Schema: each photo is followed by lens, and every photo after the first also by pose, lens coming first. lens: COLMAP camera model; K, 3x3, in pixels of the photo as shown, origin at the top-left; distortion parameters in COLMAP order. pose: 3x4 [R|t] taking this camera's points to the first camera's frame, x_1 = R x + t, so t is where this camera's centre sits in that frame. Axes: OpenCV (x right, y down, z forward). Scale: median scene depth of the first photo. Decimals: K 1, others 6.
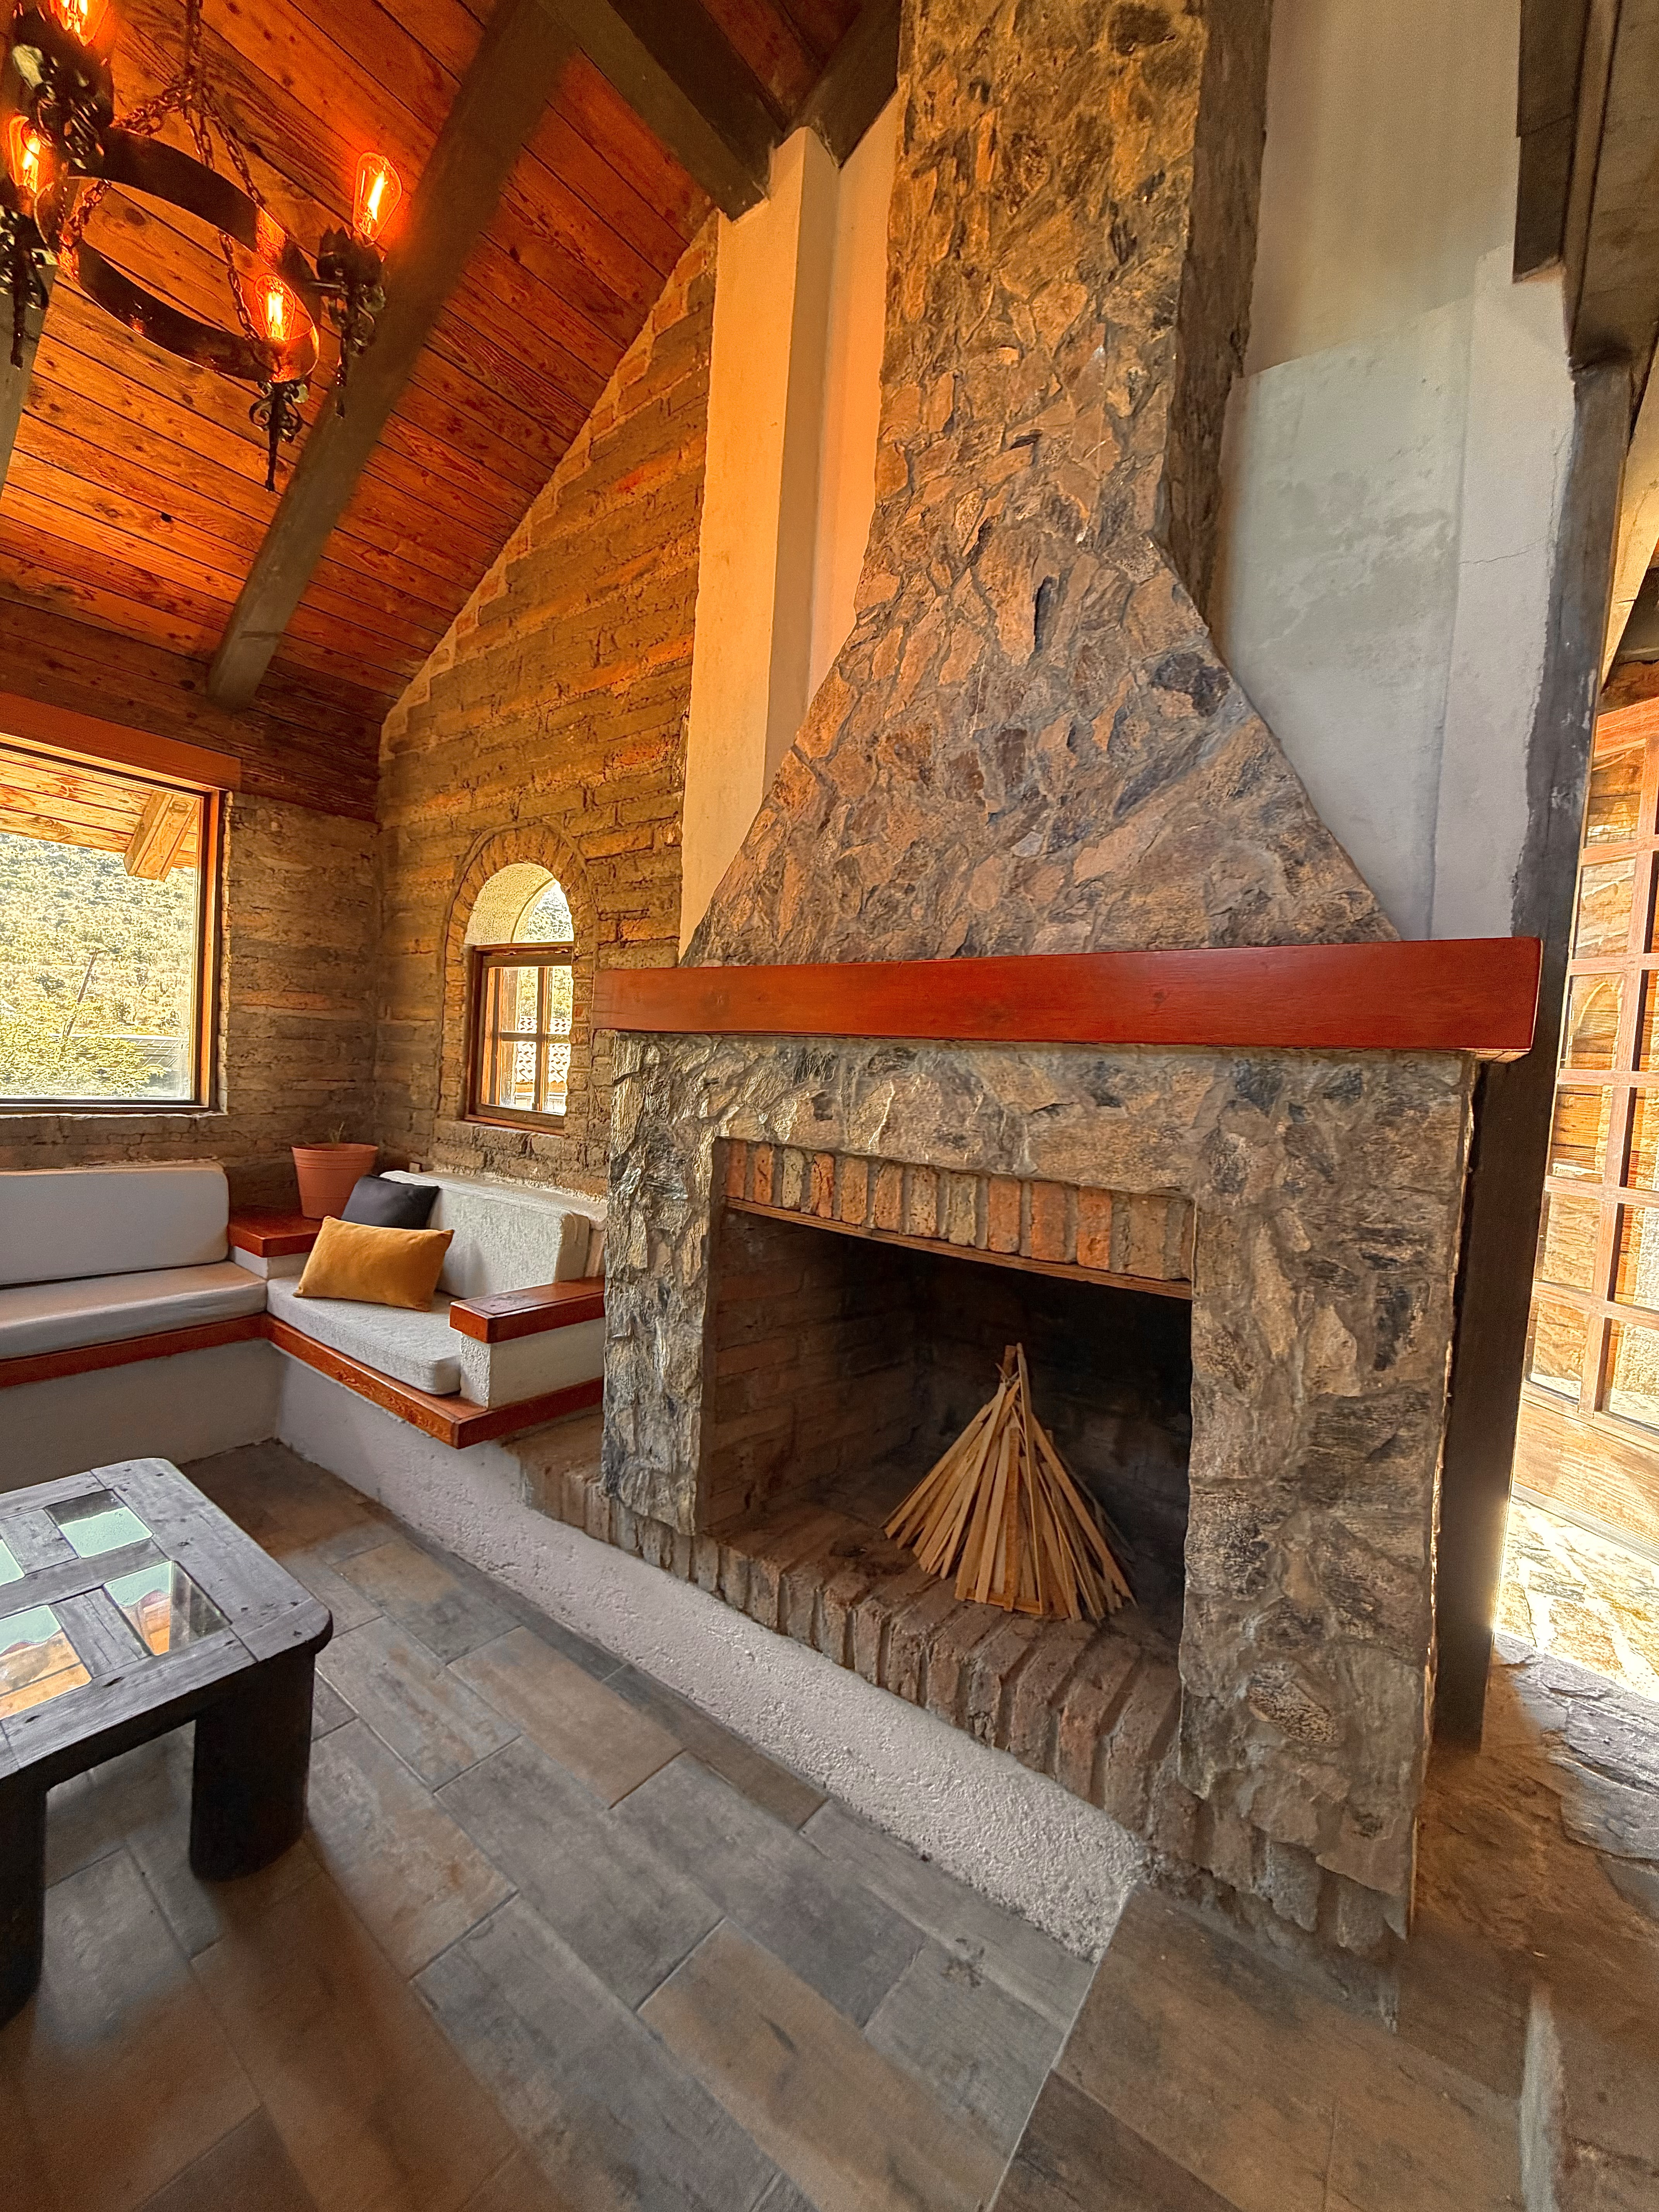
lens RADIAL K [[871.9, 0, 821.3], [0, 871.9, 1105.2], [0, 0, 1]] dist [0.000830, -0.000287]
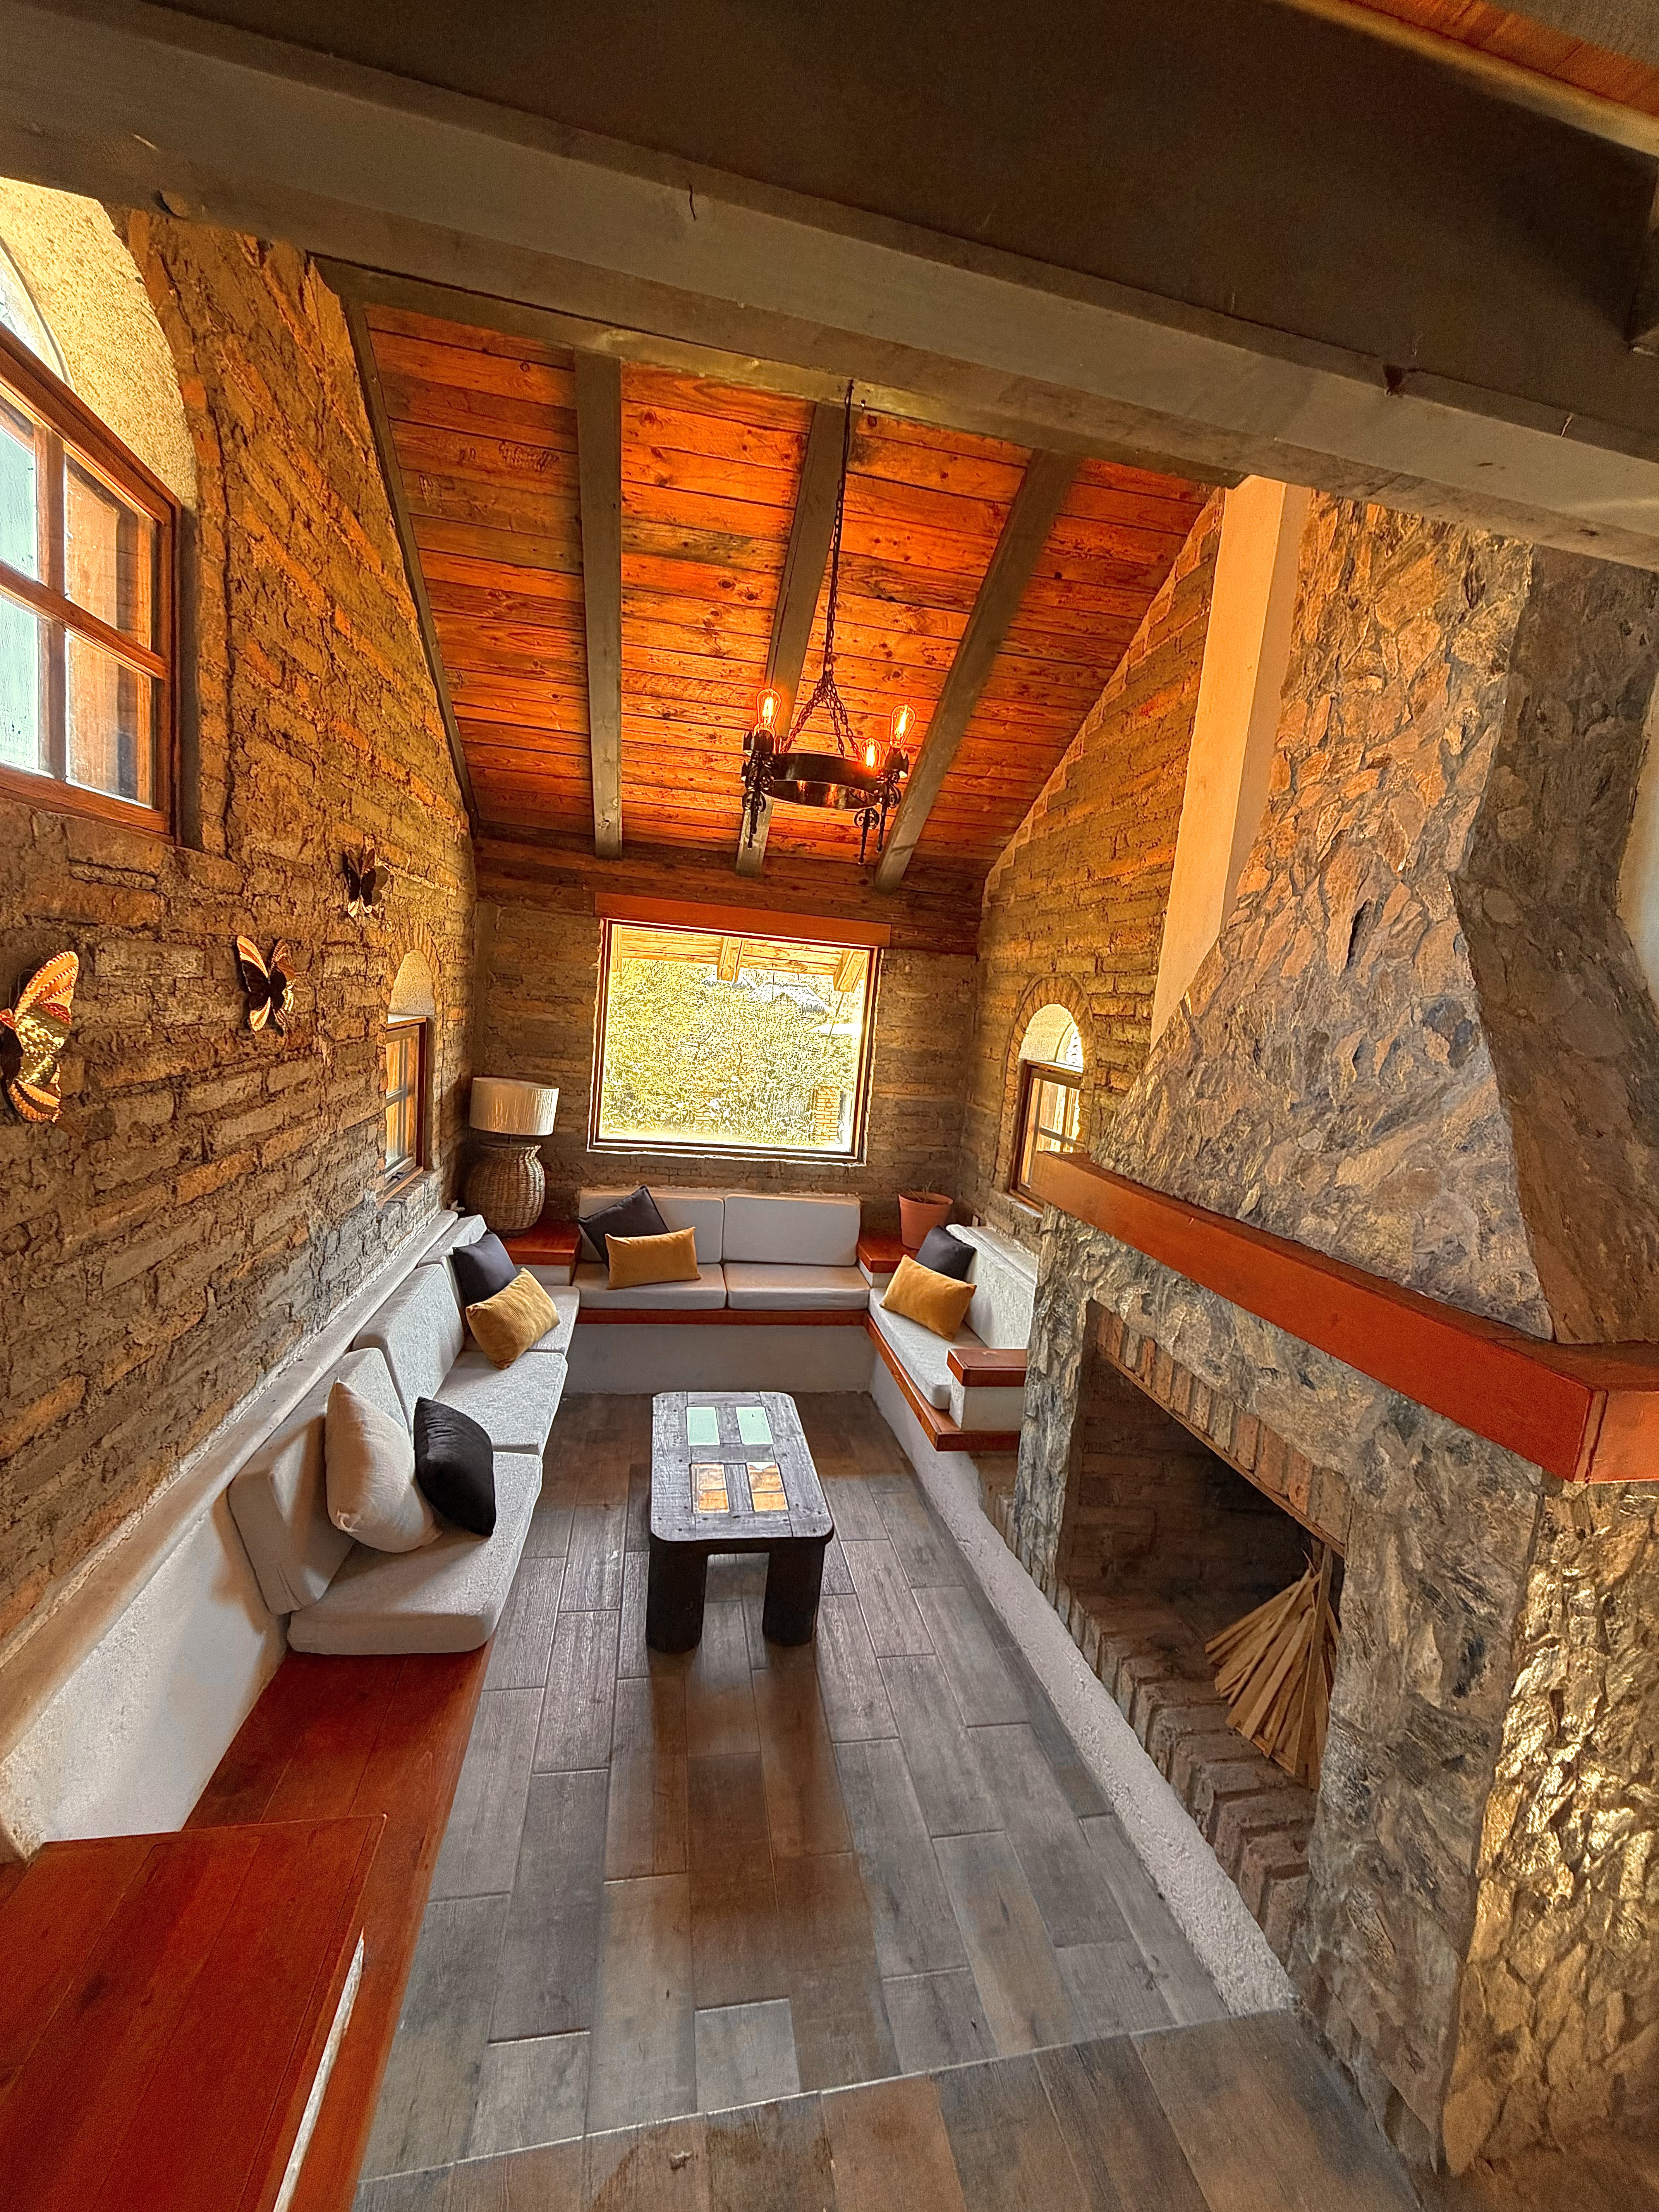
lens RADIAL K [[871.9, 0, 834.1], [0, 871.9, 1106.5], [0, 0, 1]] dist [0.000830, -0.000287]
pose [[0.747911, 0.090511, -0.657600, 0.457710], [-0.073461, 0.995861, 0.053520, -0.311078], [0.659722, 0.008280, 0.751464, -0.280046]]
